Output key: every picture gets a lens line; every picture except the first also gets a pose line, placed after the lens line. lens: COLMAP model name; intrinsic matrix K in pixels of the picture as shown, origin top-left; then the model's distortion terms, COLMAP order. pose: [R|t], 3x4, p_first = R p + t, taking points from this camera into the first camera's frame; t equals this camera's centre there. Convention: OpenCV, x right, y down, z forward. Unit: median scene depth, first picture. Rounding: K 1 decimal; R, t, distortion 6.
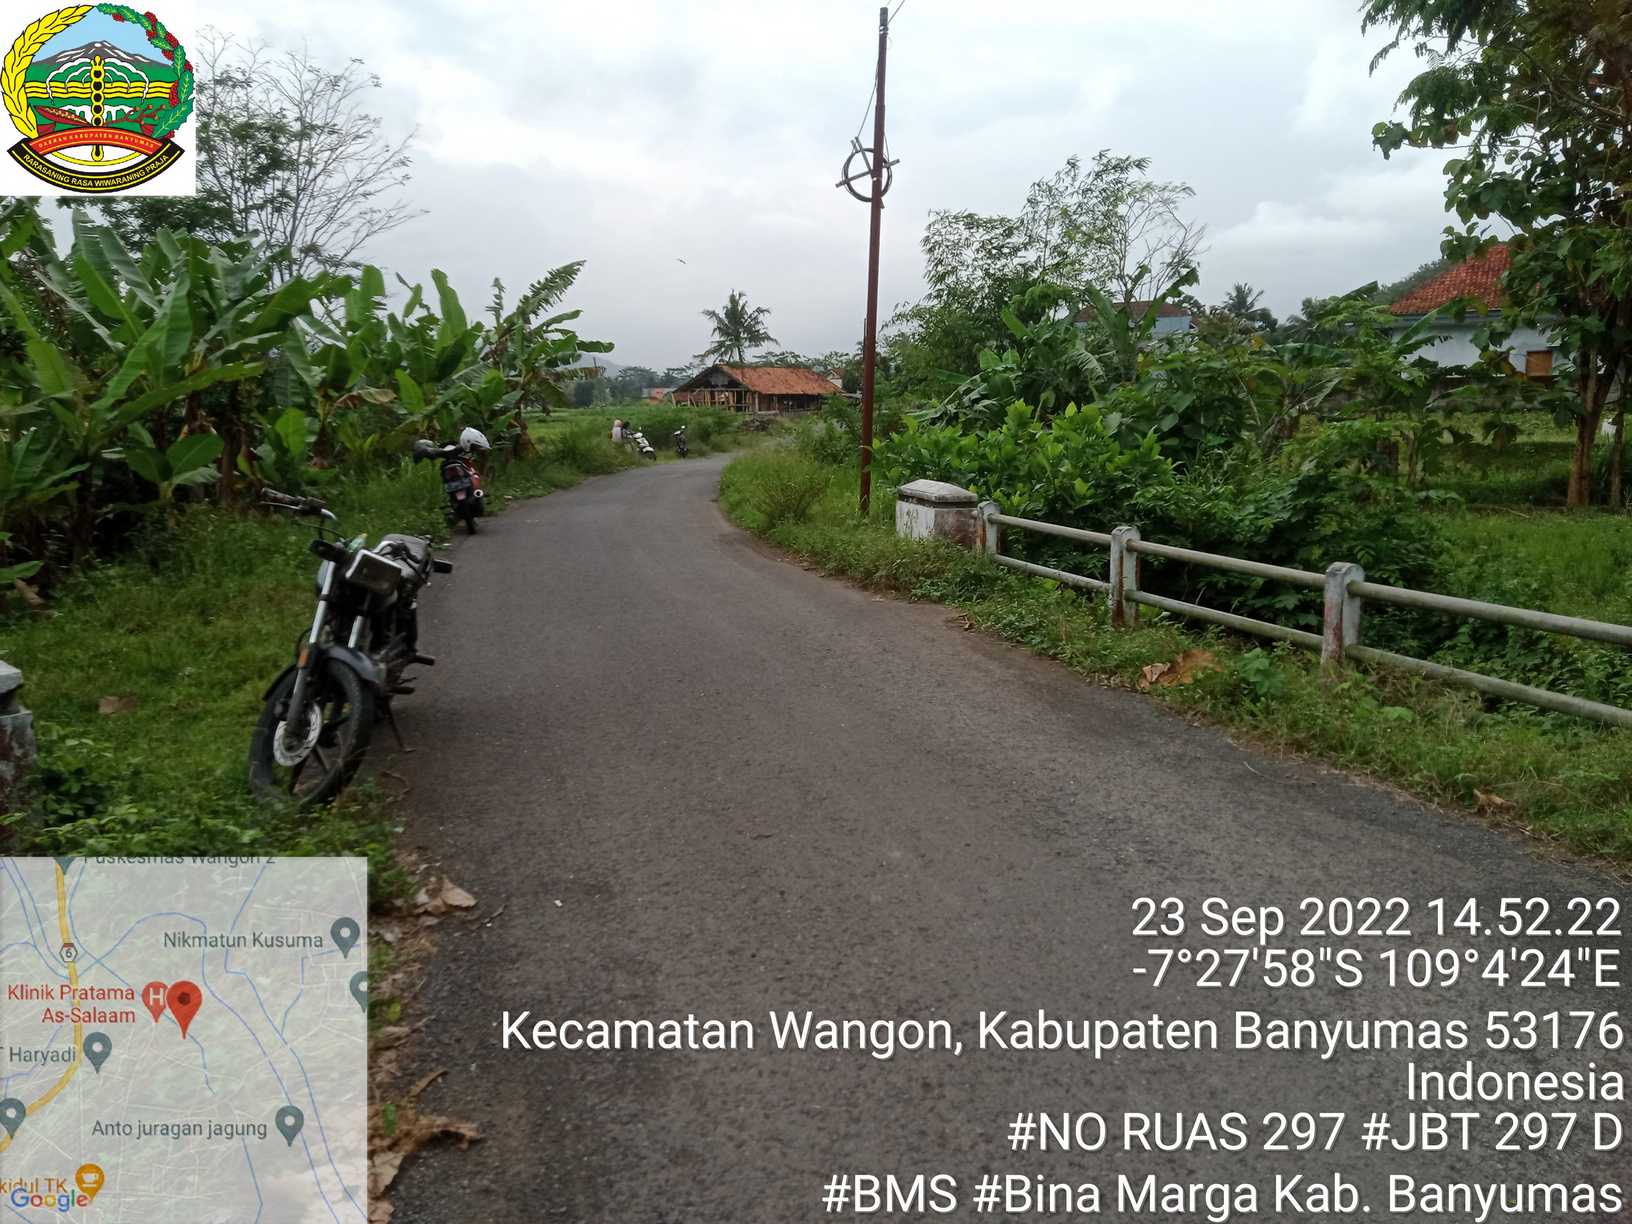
lens RADIAL K [[1102.3, 0, 779.4], [0, 1102.3, 639.9], [0, 0, 1]] dist [-0.002100, -0.003695]
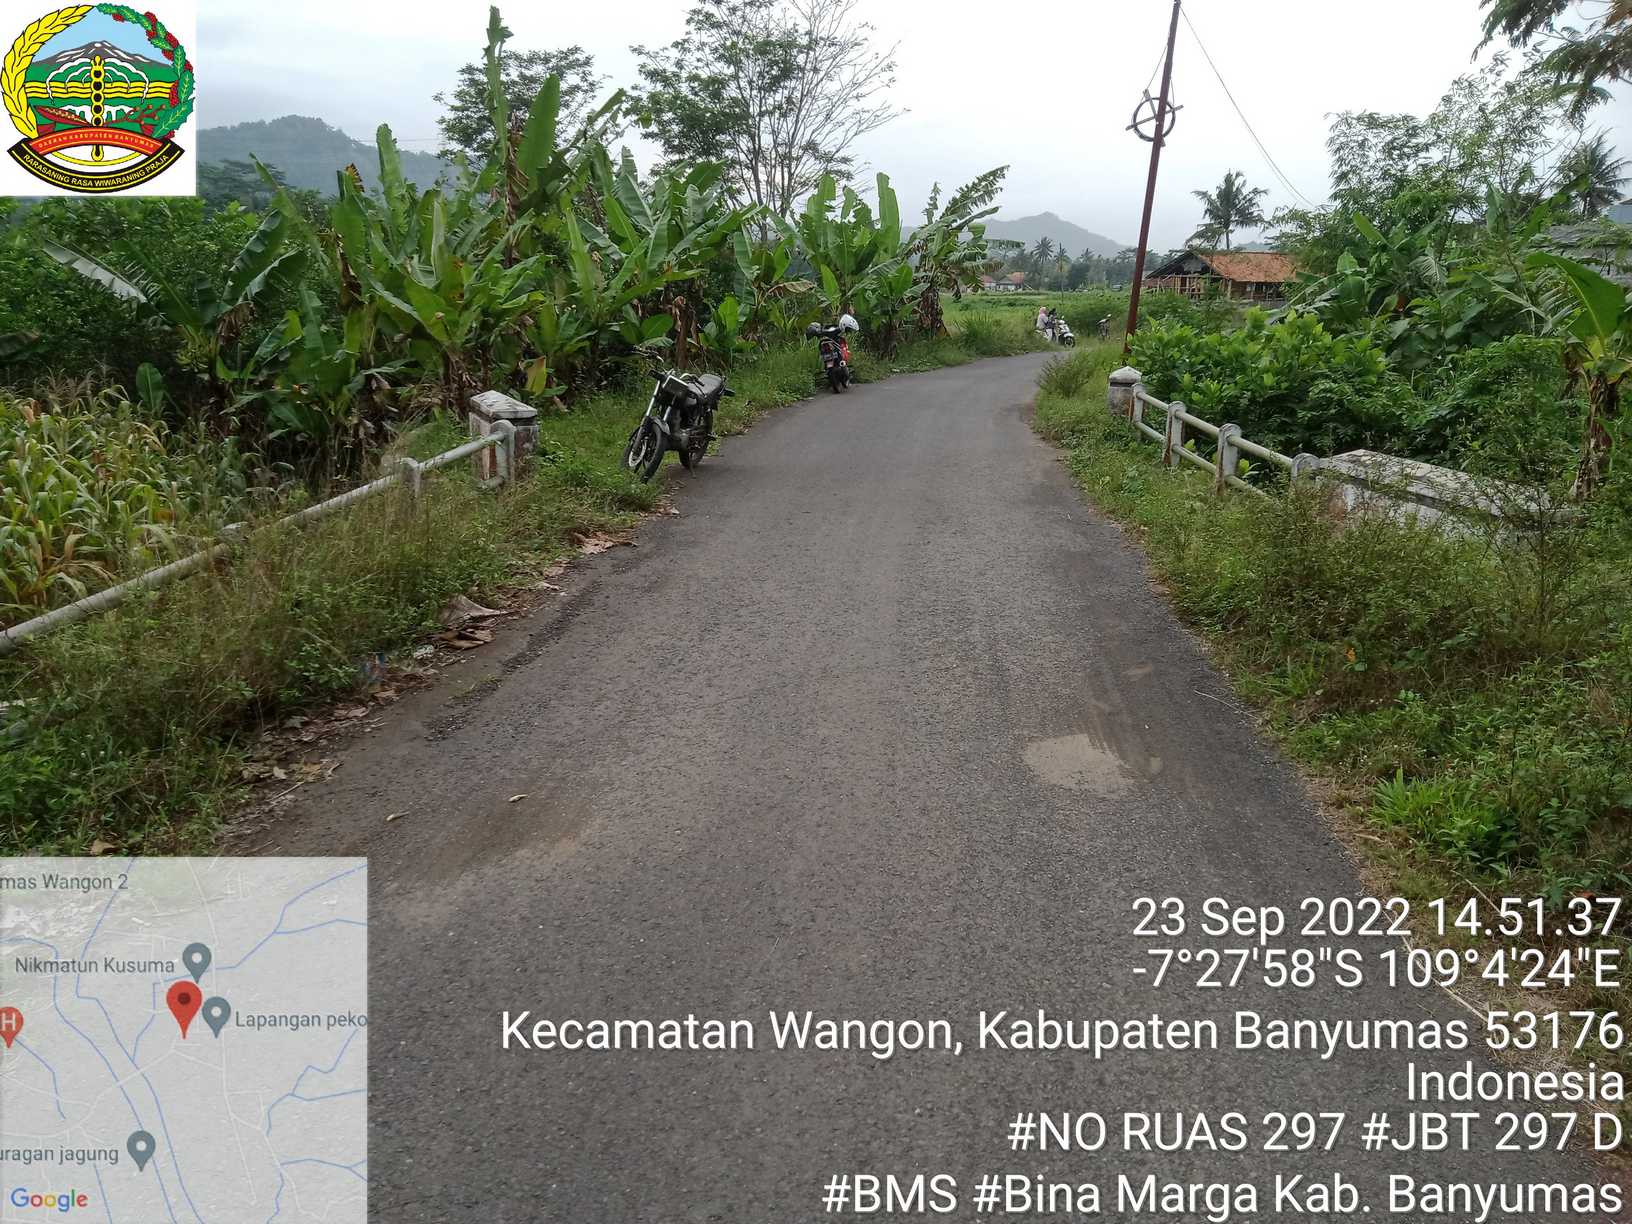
lens RADIAL K [[1103.6, 0, 816.0], [0, 1103.6, 612.0], [0, 0, 1]] dist [0.042806, -0.054111]
pose [[0.919454, 0.132703, -0.370126, 0.138839], [-0.104087, 0.989891, 0.096343, 0.025699], [0.379170, -0.050057, 0.923972, -0.175038]]
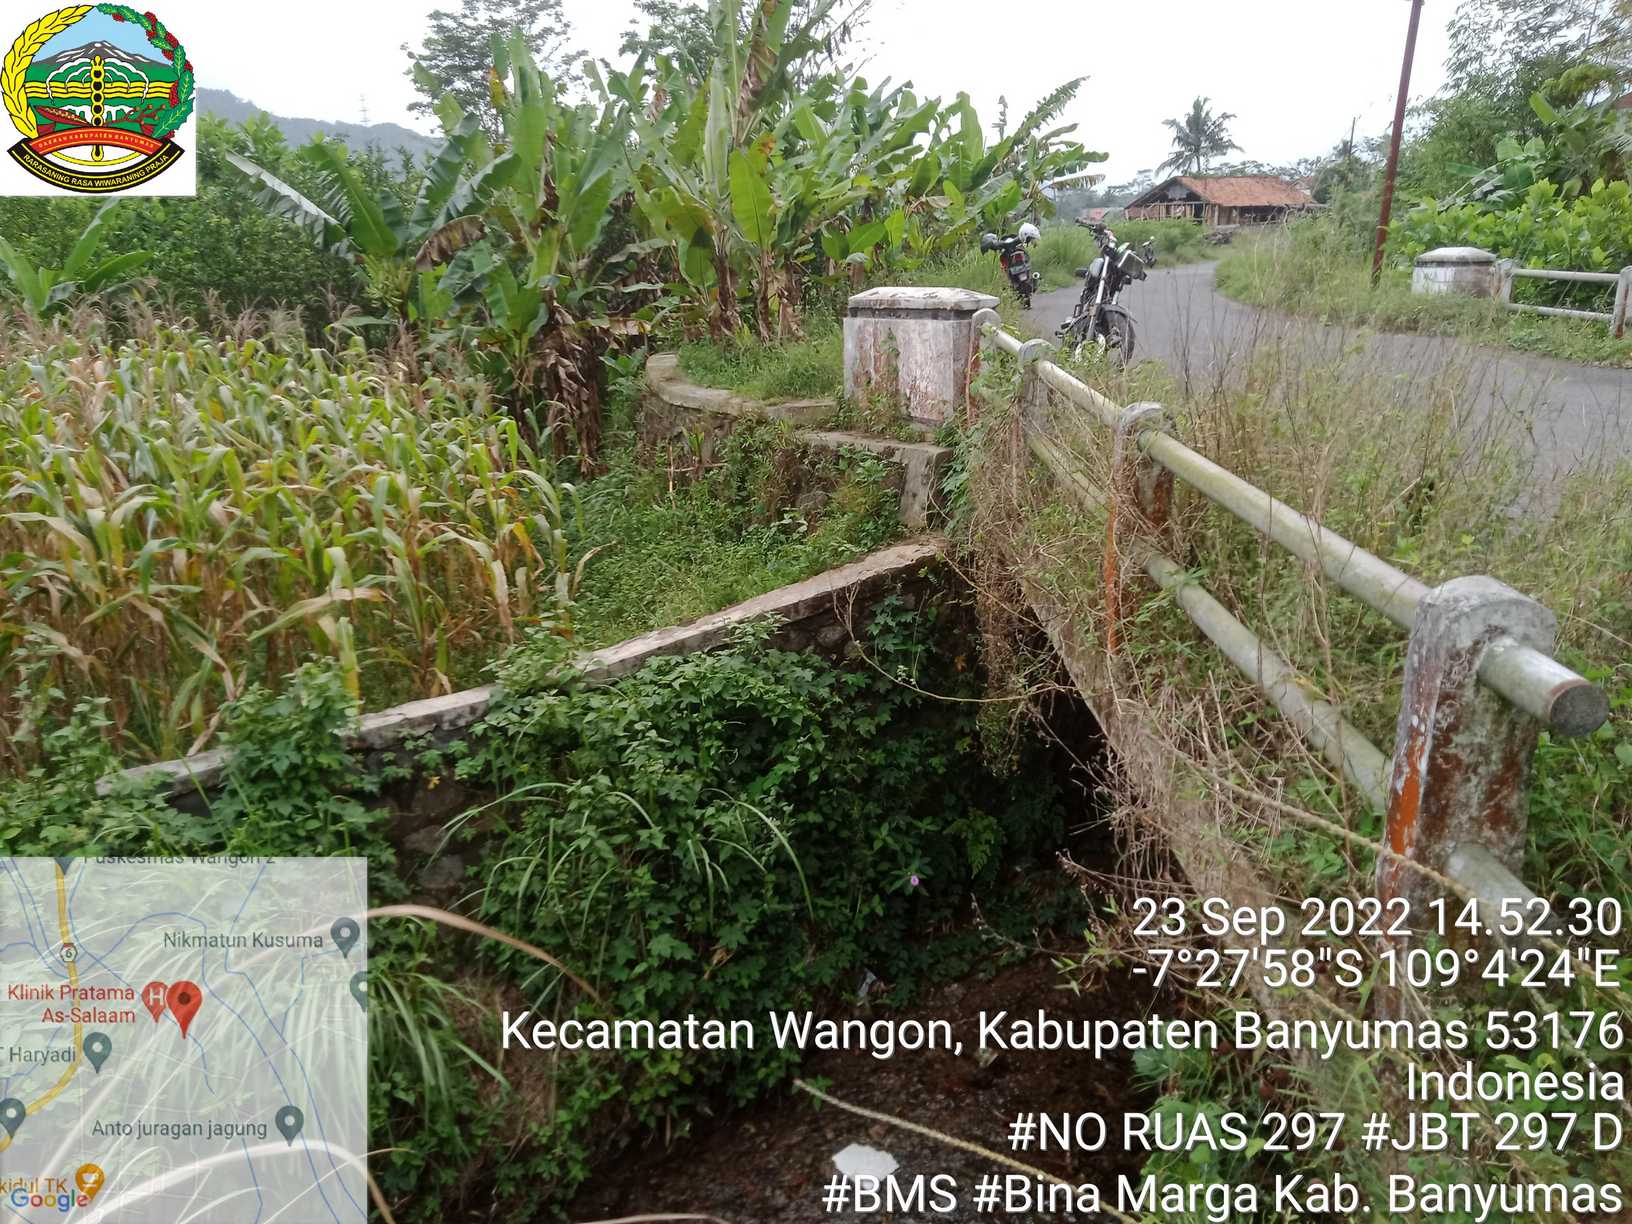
lens RADIAL K [[1086.0, 0, 816.0], [0, 1086.0, 612.0], [0, 0, 1]] dist [0.018654, -0.008296]
pose [[0.942859, 0.089932, -0.320825, -0.040710], [-0.048464, 0.989661, 0.134989, 0.050820], [0.329648, -0.111727, 0.937470, -0.163393]]
